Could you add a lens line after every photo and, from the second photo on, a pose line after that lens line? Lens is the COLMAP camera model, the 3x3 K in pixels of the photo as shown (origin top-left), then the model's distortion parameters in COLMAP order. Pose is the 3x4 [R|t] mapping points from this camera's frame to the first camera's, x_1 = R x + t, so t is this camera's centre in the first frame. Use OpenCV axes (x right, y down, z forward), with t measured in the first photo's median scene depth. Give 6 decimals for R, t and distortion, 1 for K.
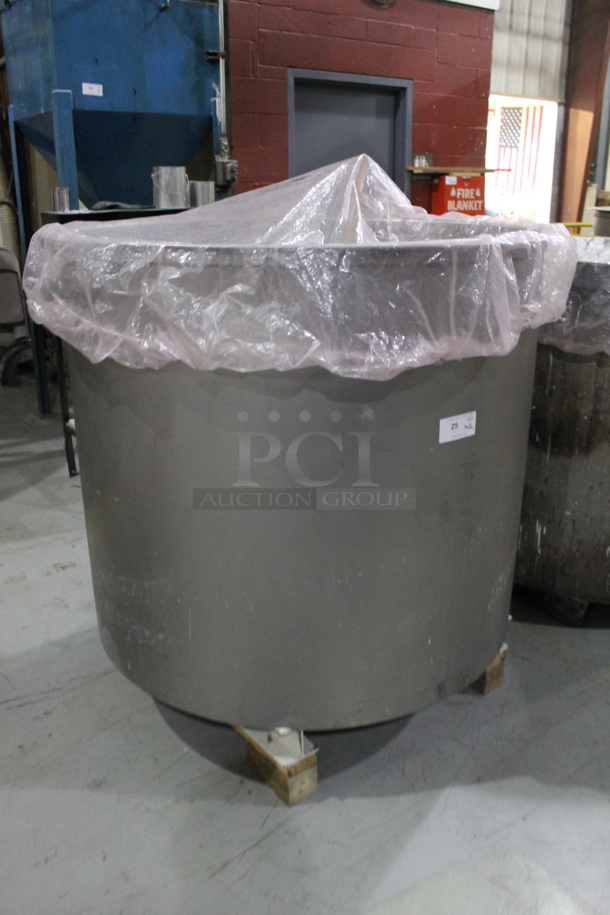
lens RADIAL K [[762.6, 0, 309.3], [0, 762.6, 472.1], [0, 0, 1]] dist [-0.148428, 0.122217]
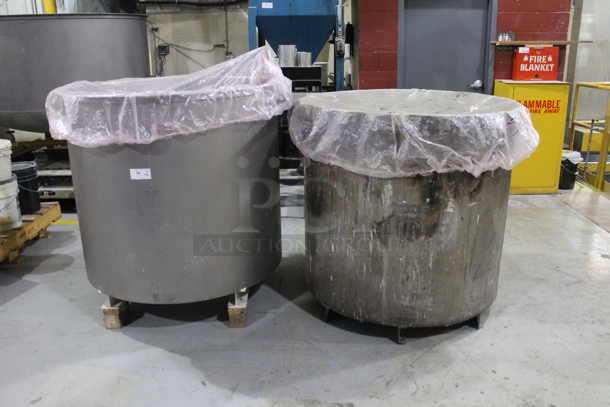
lens RADIAL K [[508.4, 0, 301.4], [0, 508.4, 201.4], [0, 0, 1]] dist [-0.148428, 0.122217]
pose [[0.807336, 0.169880, -0.565110, 0.508274], [-0.200635, 0.979634, 0.007857, -0.030318], [0.554936, 0.107038, 0.824978, 0.007427]]
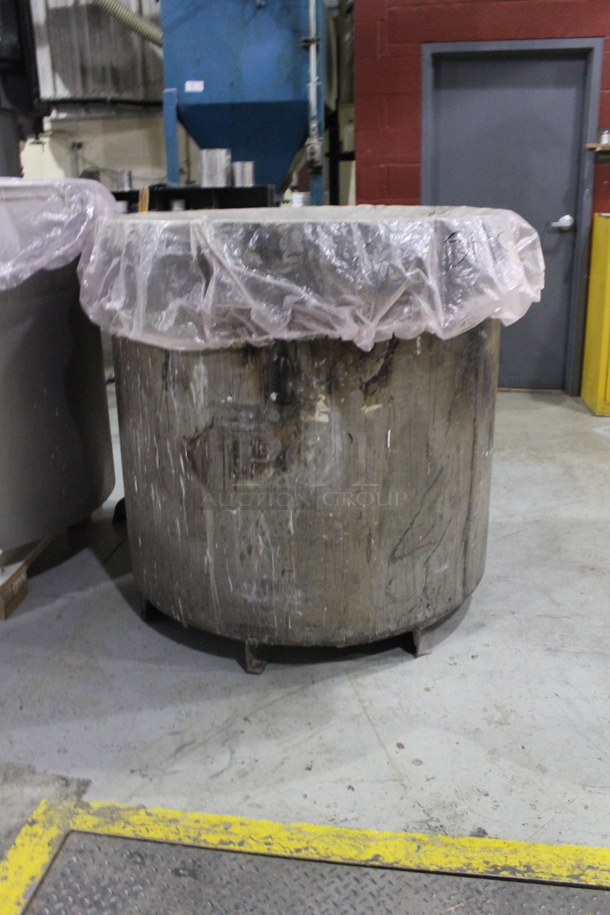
lens RADIAL K [[762.6, 0, 303.2], [0, 762.6, 463.9], [0, 0, 1]] dist [-0.148428, 0.122217]
pose [[0.732289, 0.222916, -0.643476, 0.593060], [-0.230744, 0.970233, 0.073521, -0.052503], [0.640711, 0.094640, 0.761927, 0.223700]]
